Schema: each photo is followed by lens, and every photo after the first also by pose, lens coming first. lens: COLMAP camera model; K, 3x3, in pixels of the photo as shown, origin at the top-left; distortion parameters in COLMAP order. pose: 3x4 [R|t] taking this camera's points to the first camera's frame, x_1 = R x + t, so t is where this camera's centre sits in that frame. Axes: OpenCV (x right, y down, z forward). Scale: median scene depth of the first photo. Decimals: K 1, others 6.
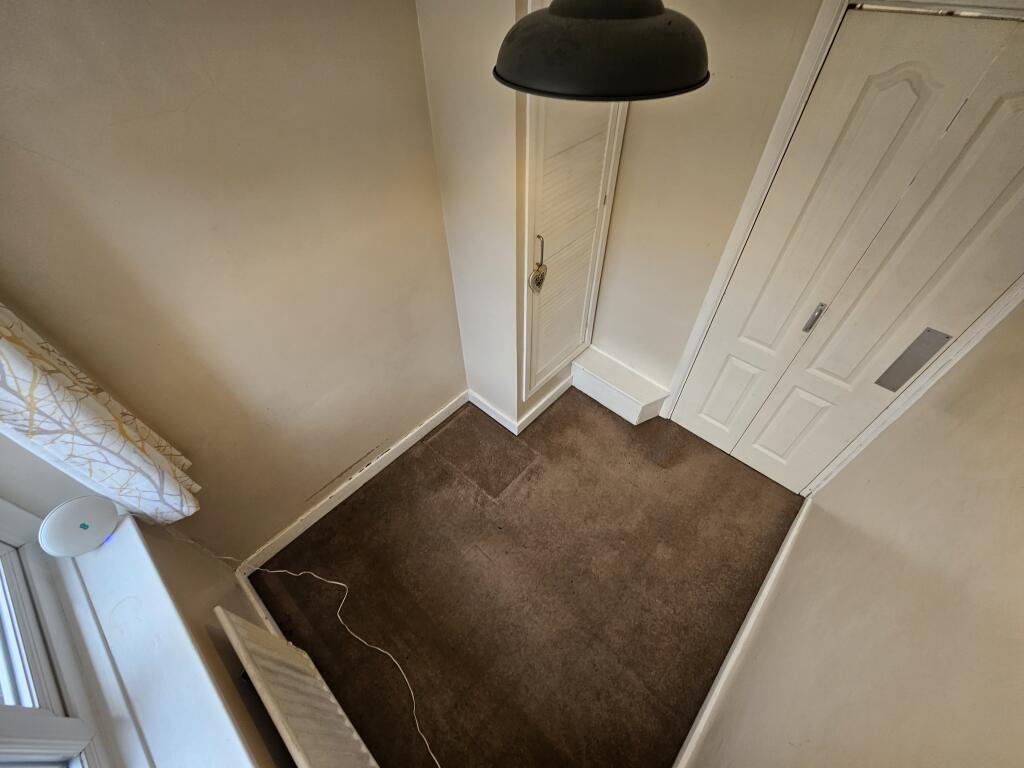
lens RADIAL K [[426.5, 0, 515.5], [0, 426.5, 385.1], [0, 0, 1]] dist [0.011891, -0.000571]
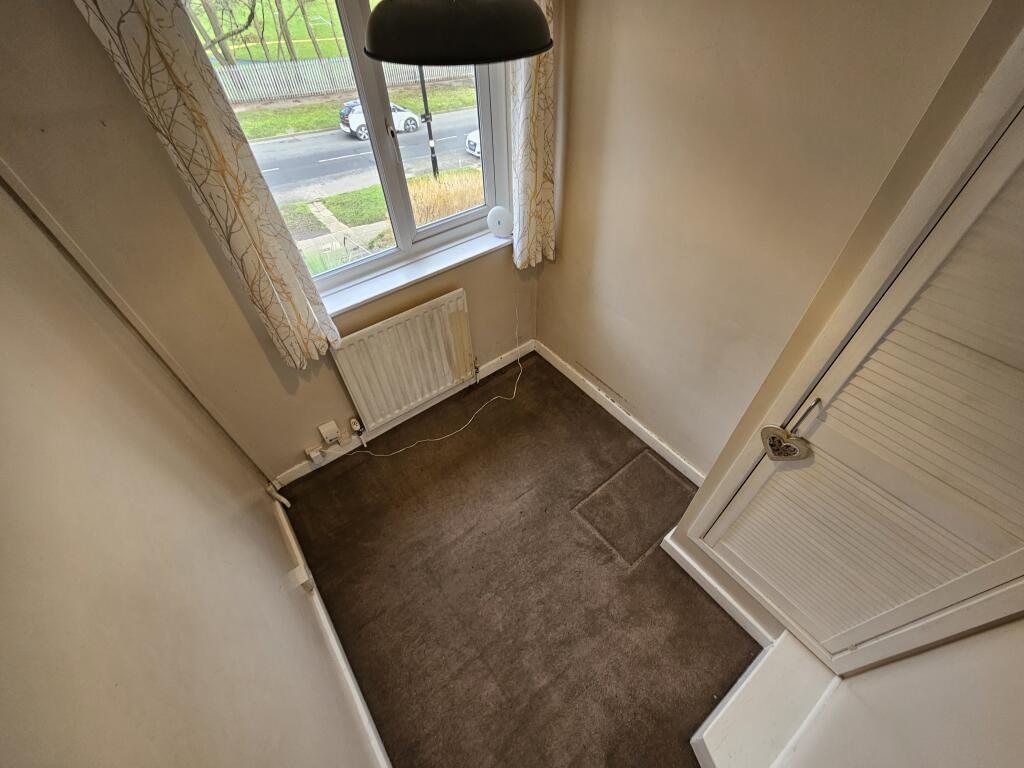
lens RADIAL K [[426.5, 0, 515.5], [0, 426.5, 385.1], [0, 0, 1]] dist [0.011891, -0.000571]
pose [[-0.179919, 0.735032, -0.653726, 0.405807], [-0.718039, 0.356099, 0.598008, -0.316533], [0.672346, 0.576994, 0.463712, 0.288823]]
